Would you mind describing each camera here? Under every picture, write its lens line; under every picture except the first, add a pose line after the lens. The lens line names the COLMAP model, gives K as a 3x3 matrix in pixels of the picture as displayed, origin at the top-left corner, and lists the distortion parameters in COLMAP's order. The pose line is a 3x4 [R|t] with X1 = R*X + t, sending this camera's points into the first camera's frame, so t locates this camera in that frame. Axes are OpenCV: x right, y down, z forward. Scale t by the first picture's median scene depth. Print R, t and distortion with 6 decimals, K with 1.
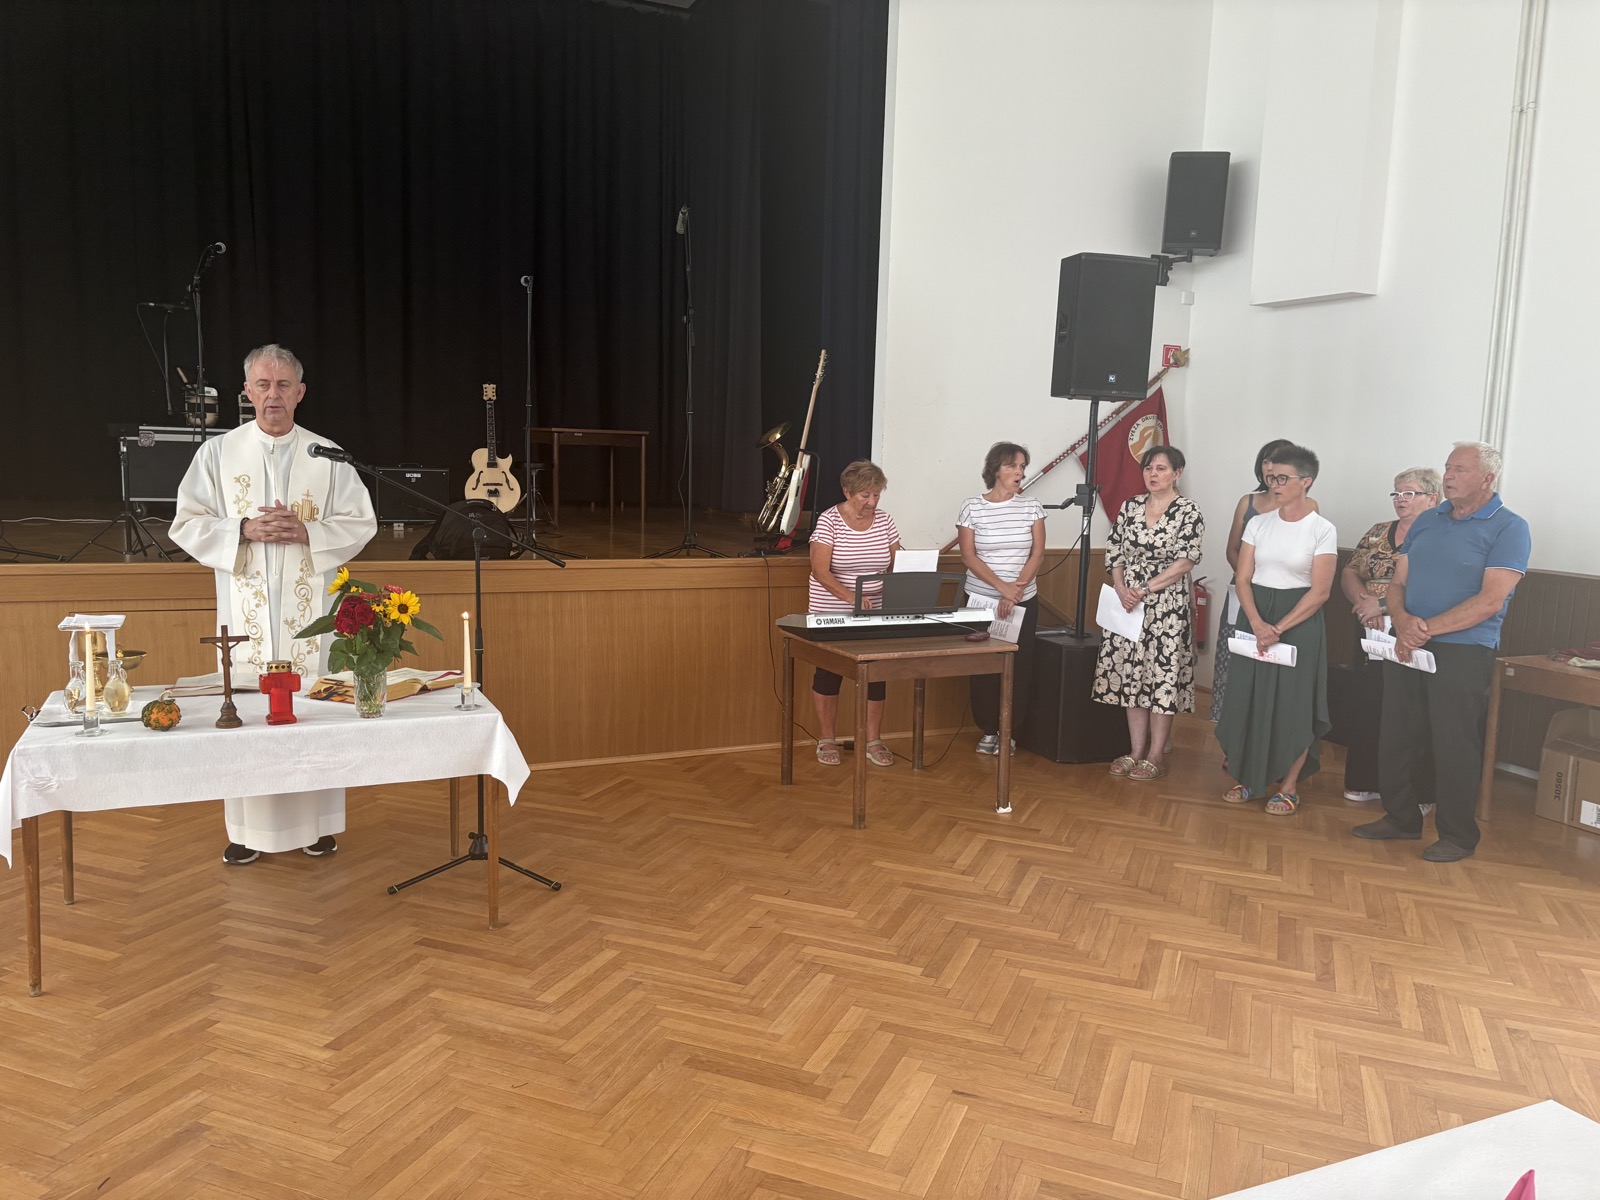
lens RADIAL K [[1204.6, 0, 800.0], [0, 1204.6, 600.0], [0, 0, 1]] dist [0.068785, -0.074953]
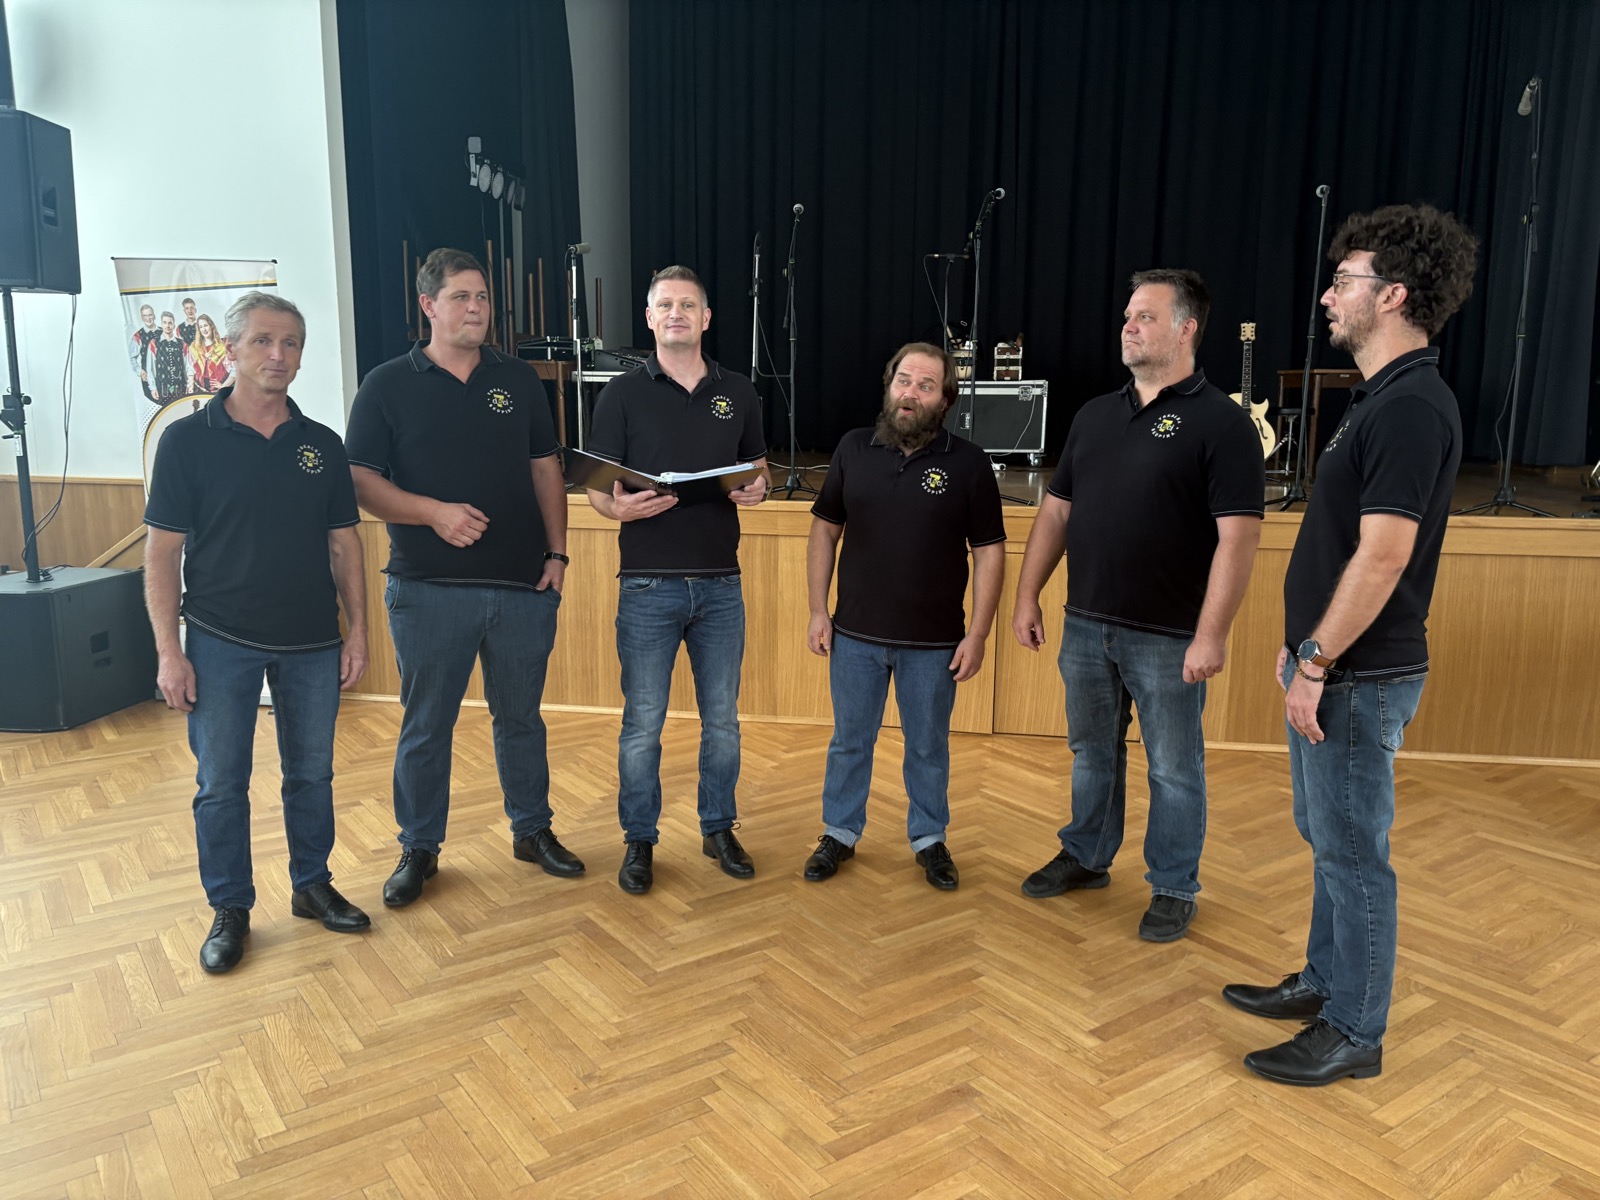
lens RADIAL K [[1204.6, 0, 800.0], [0, 1204.6, 600.0], [0, 0, 1]] dist [0.068785, -0.074953]
pose [[0.843734, 0.070326, -0.532134, -0.098956], [-0.052917, 0.997449, 0.047917, 0.010631], [0.534147, -0.012271, 0.845303, 0.107309]]
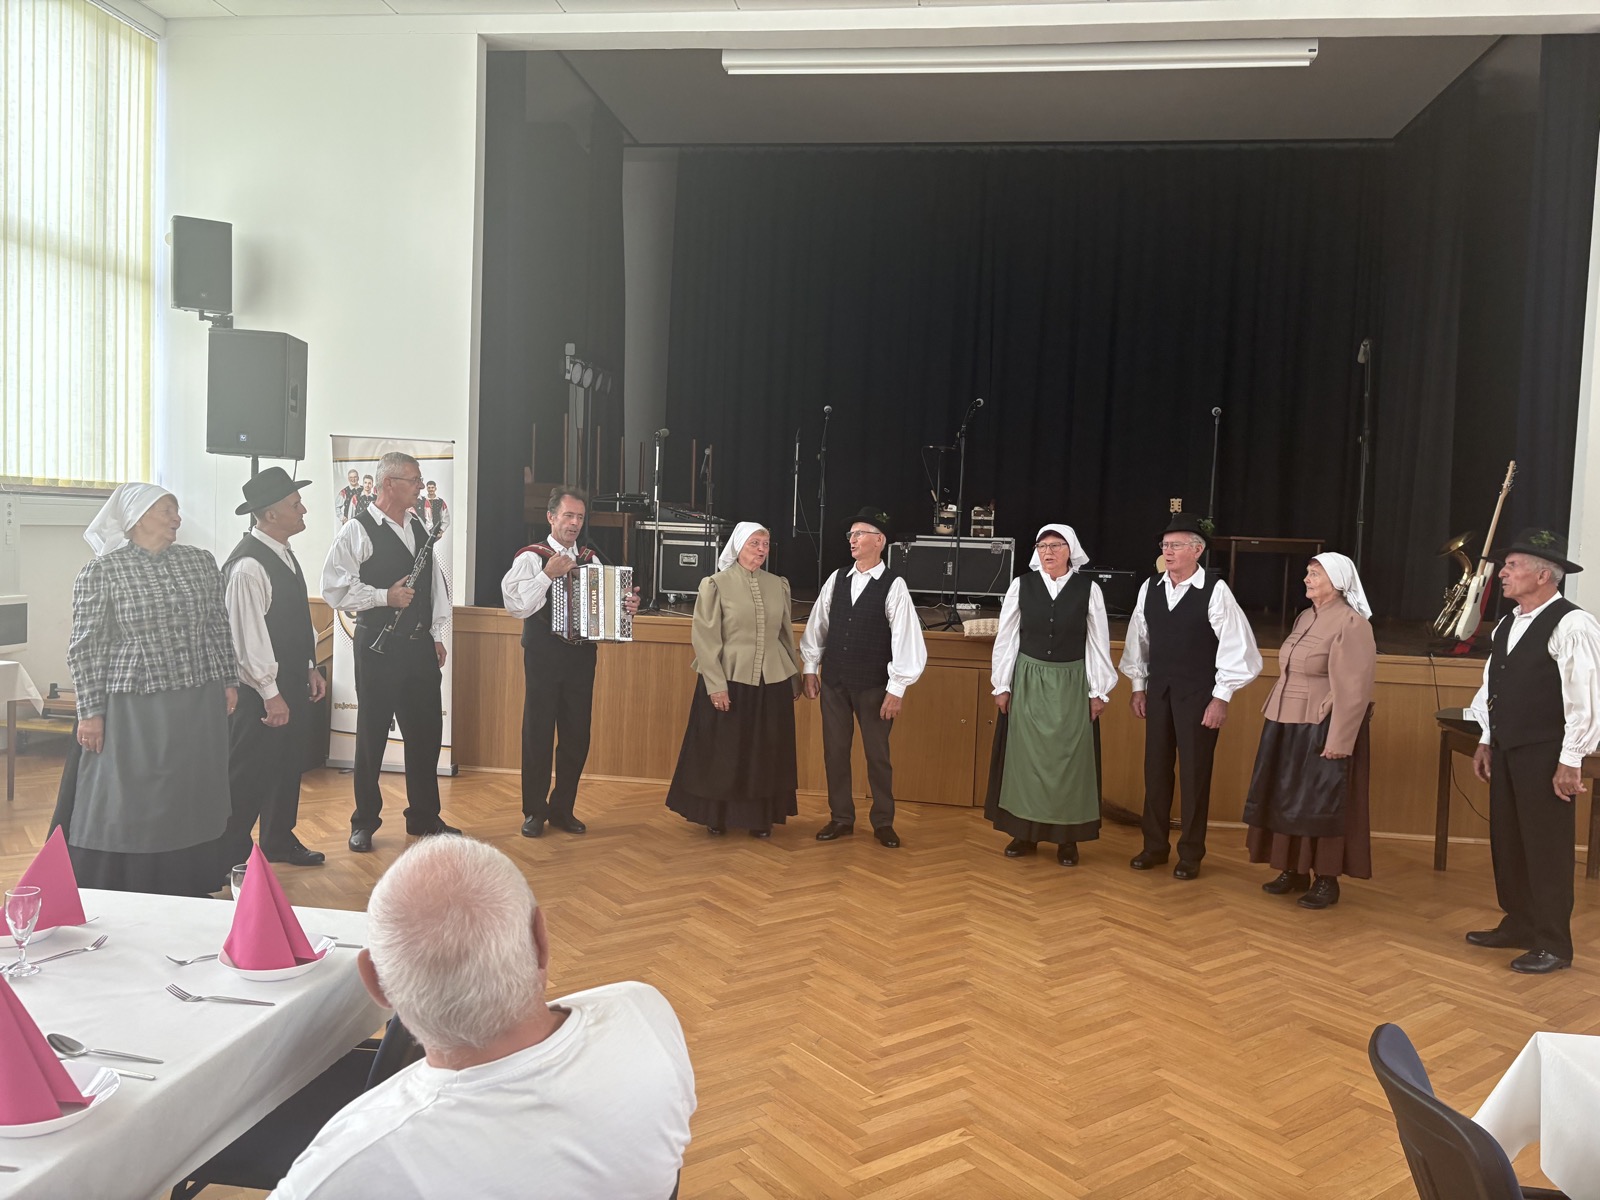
lens RADIAL K [[1232.5, 0, 800.0], [0, 1232.5, 600.0], [0, 0, 1]] dist [0.006577, 0.004127]
pose [[0.858419, 0.032956, -0.511889, 0.086070], [-0.079137, 0.994495, -0.068682, 0.058548], [0.506808, 0.099467, 0.856301, -0.378736]]
